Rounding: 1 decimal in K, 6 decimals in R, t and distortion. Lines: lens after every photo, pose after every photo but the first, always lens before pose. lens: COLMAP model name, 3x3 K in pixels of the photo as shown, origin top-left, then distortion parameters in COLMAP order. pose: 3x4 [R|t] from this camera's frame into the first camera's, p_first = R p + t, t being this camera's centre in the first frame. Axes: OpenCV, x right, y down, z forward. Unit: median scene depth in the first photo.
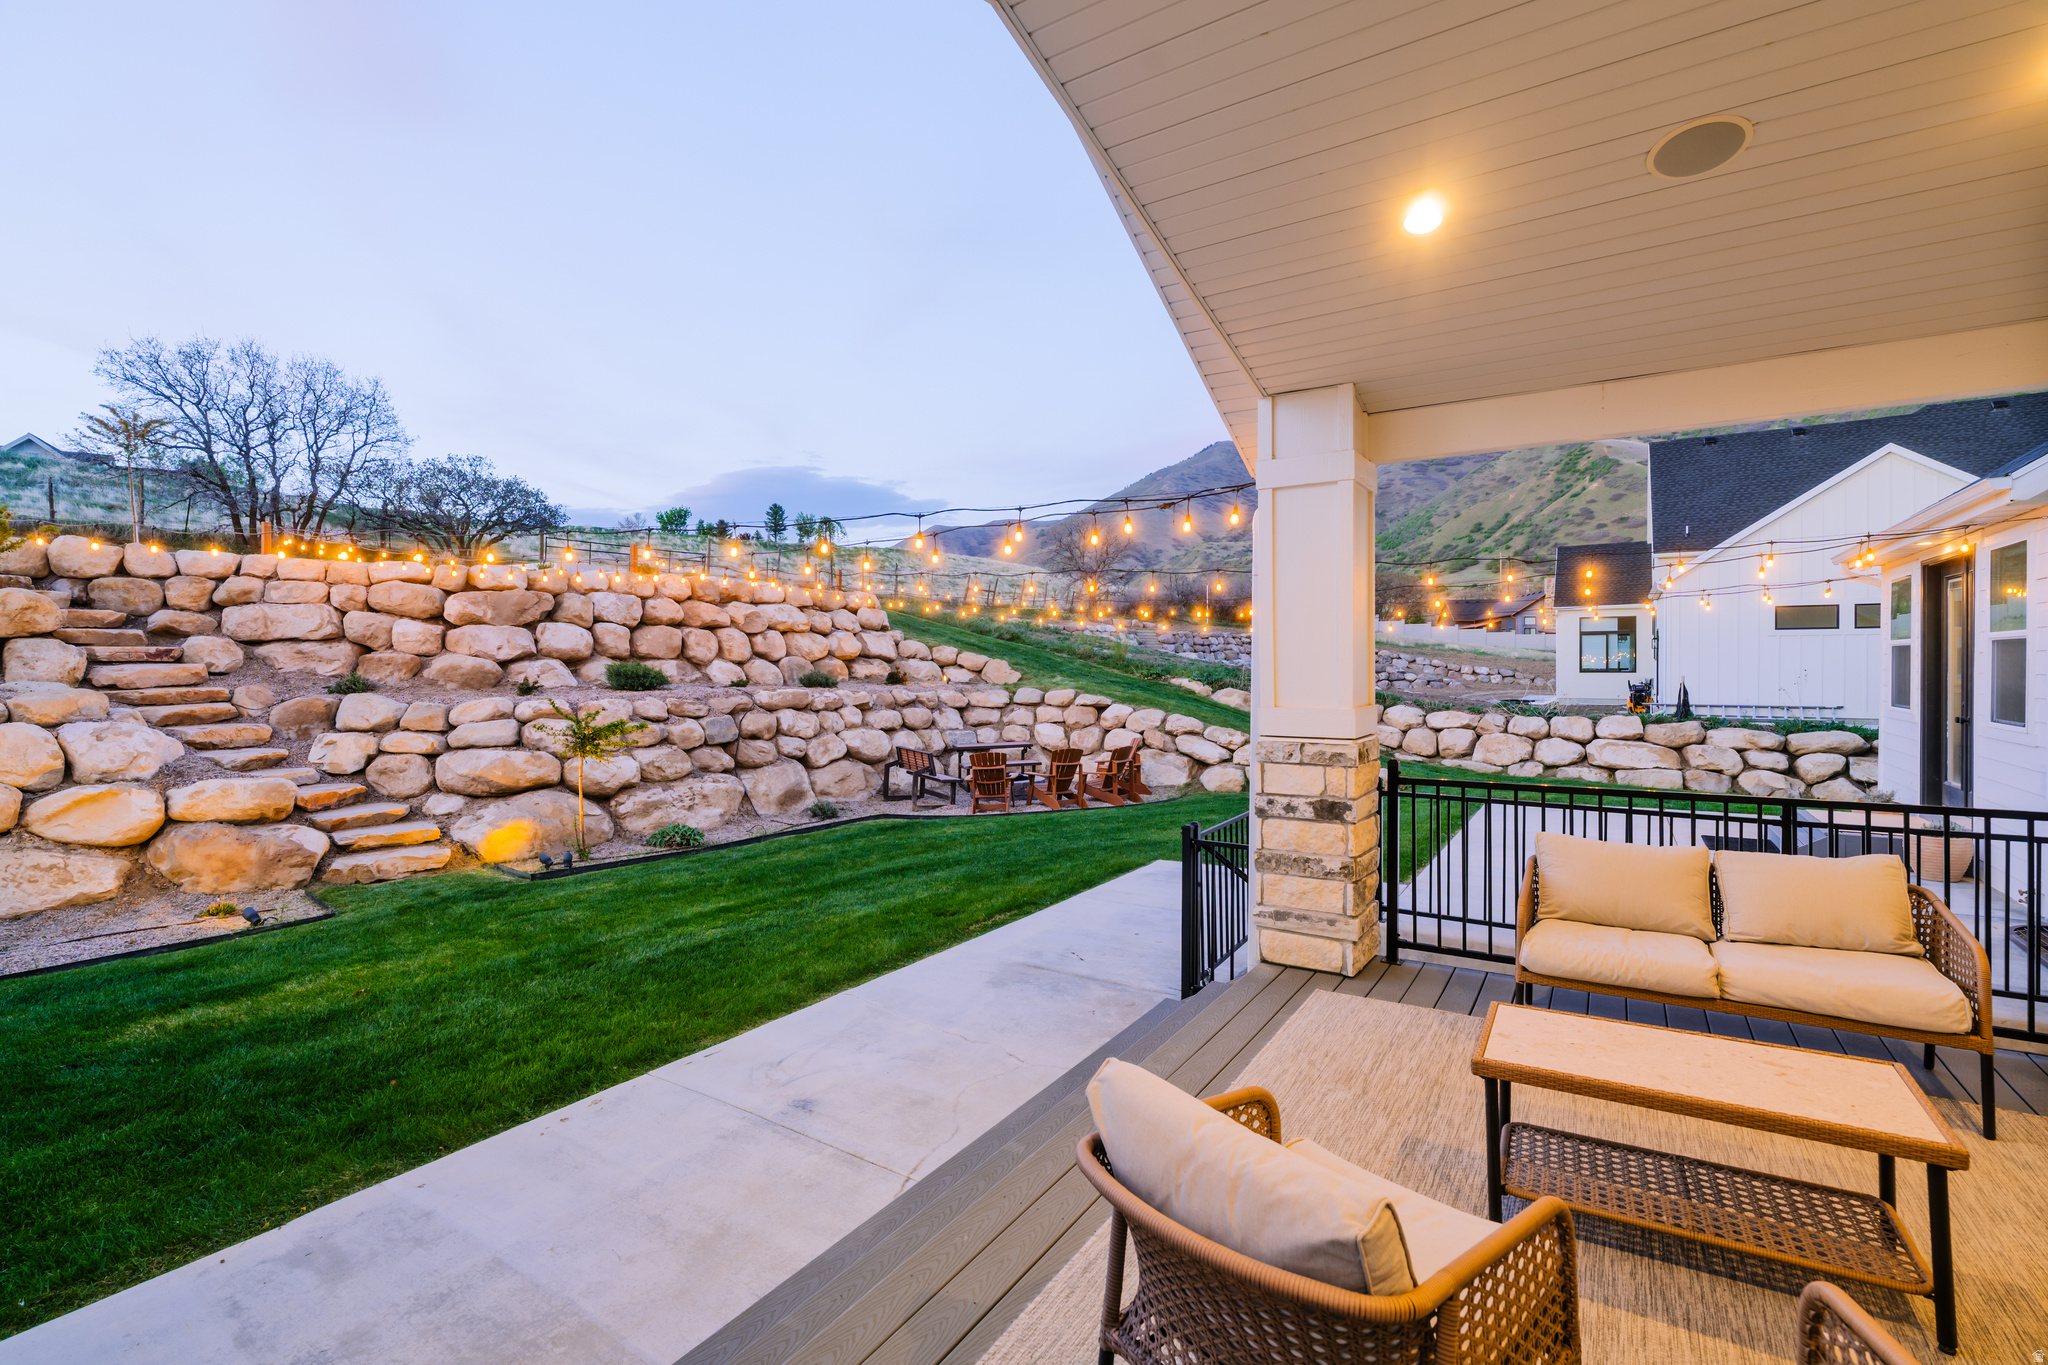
lens RADIAL K [[924.5, 0, 1024.7], [0, 924.5, 681.5], [0, 0, 1]] dist [-0.001703, -0.000174]
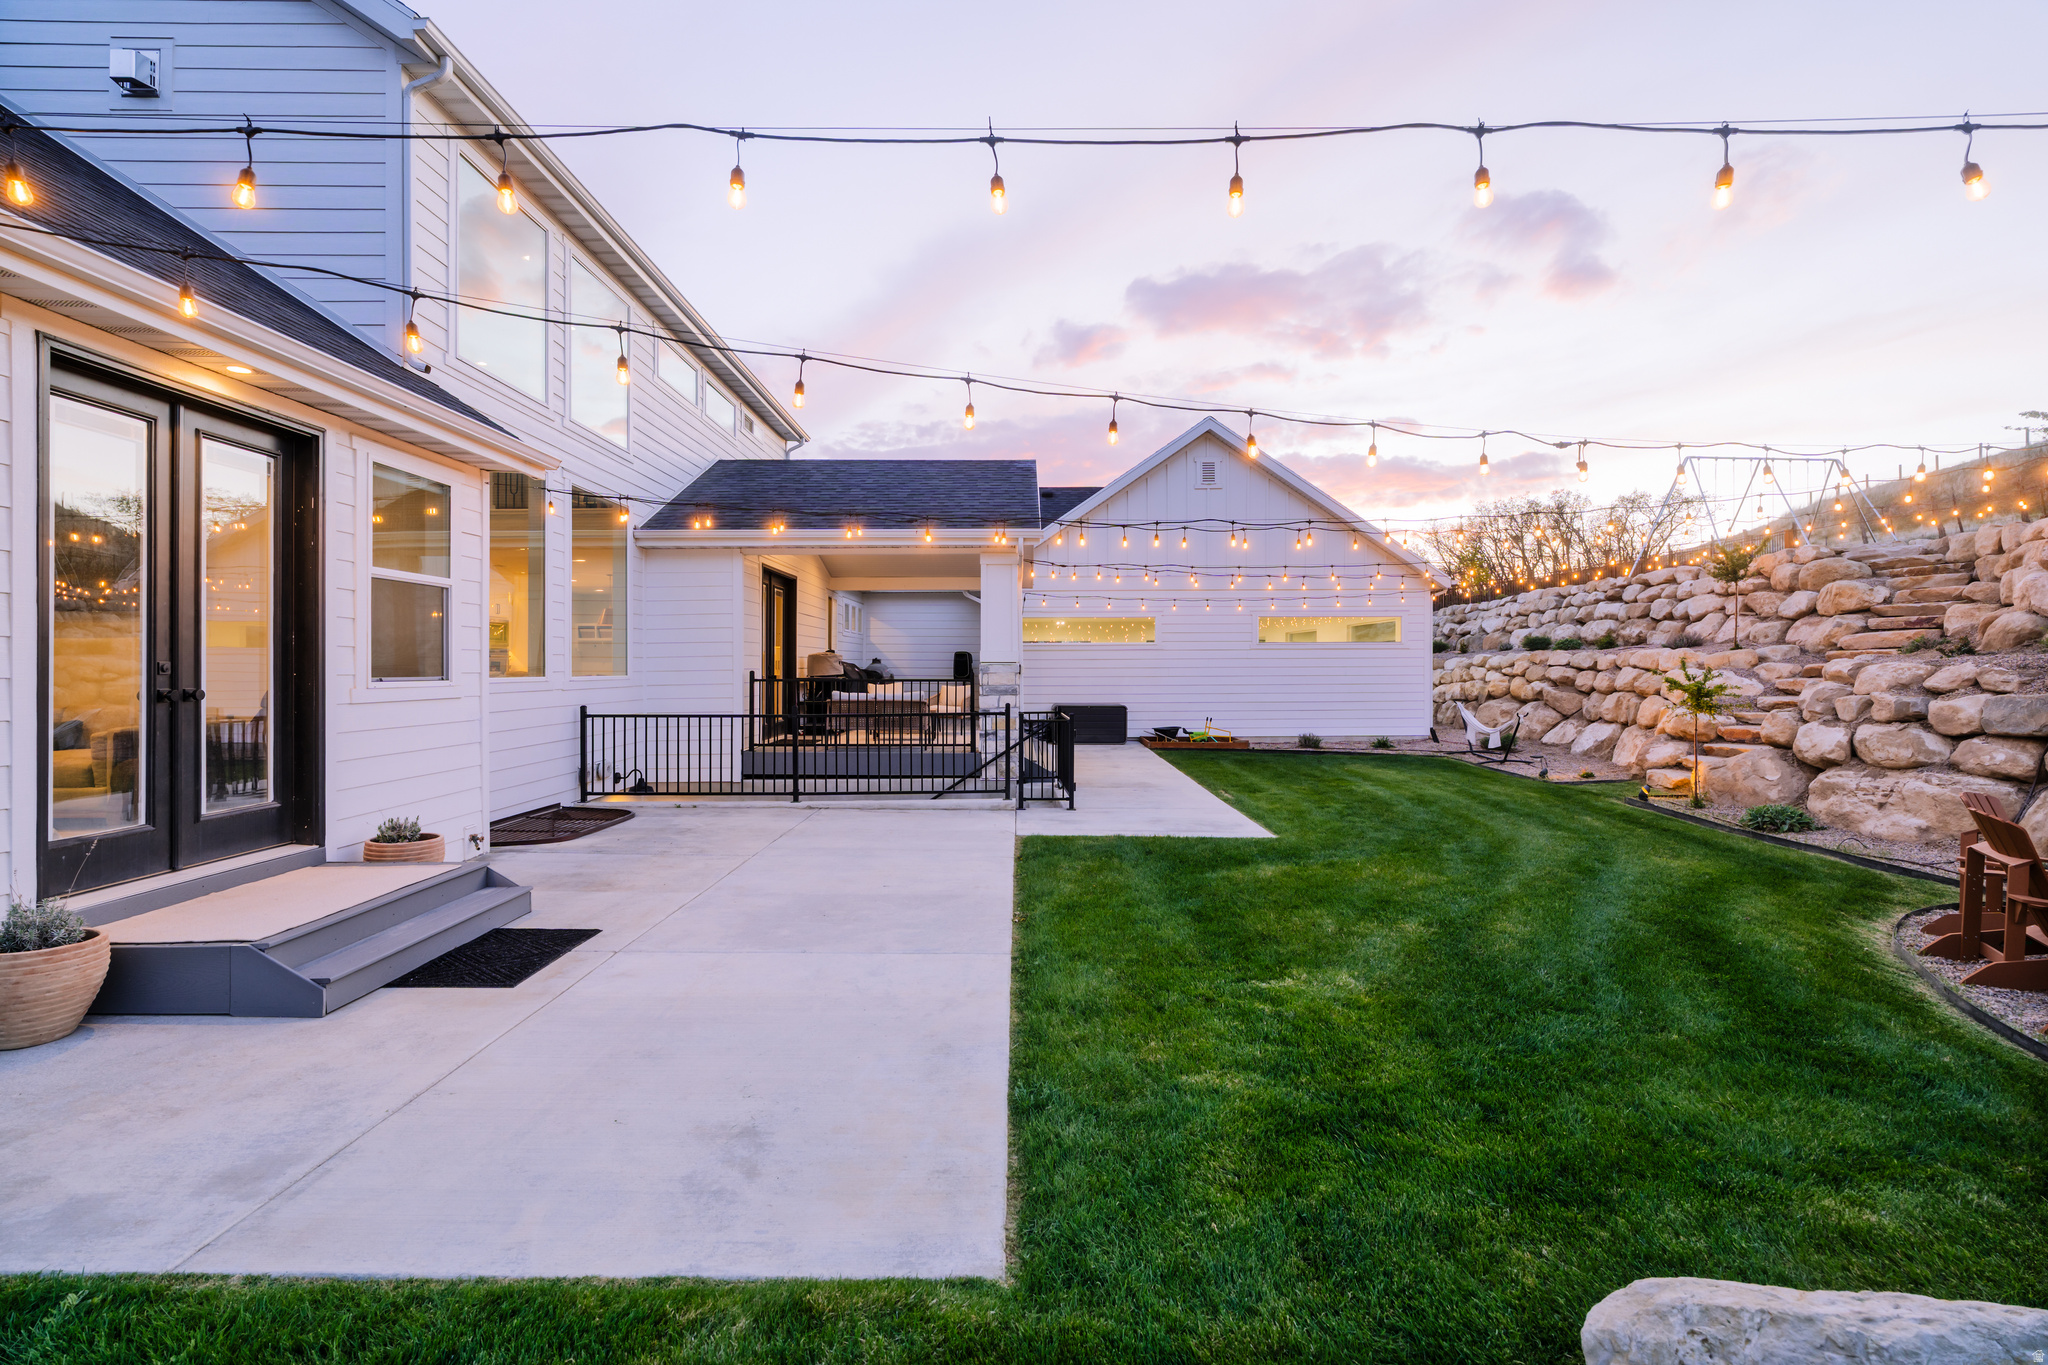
lens RADIAL K [[924.5, 0, 1019.3], [0, 924.5, 669.2], [0, 0, 1]] dist [-0.001703, -0.000174]
pose [[-0.846120, 0.005799, -0.532962, 0.634772], [-0.001186, 0.999918, 0.012762, 0.013685], [0.532992, 0.011430, -0.846043, 1.230154]]
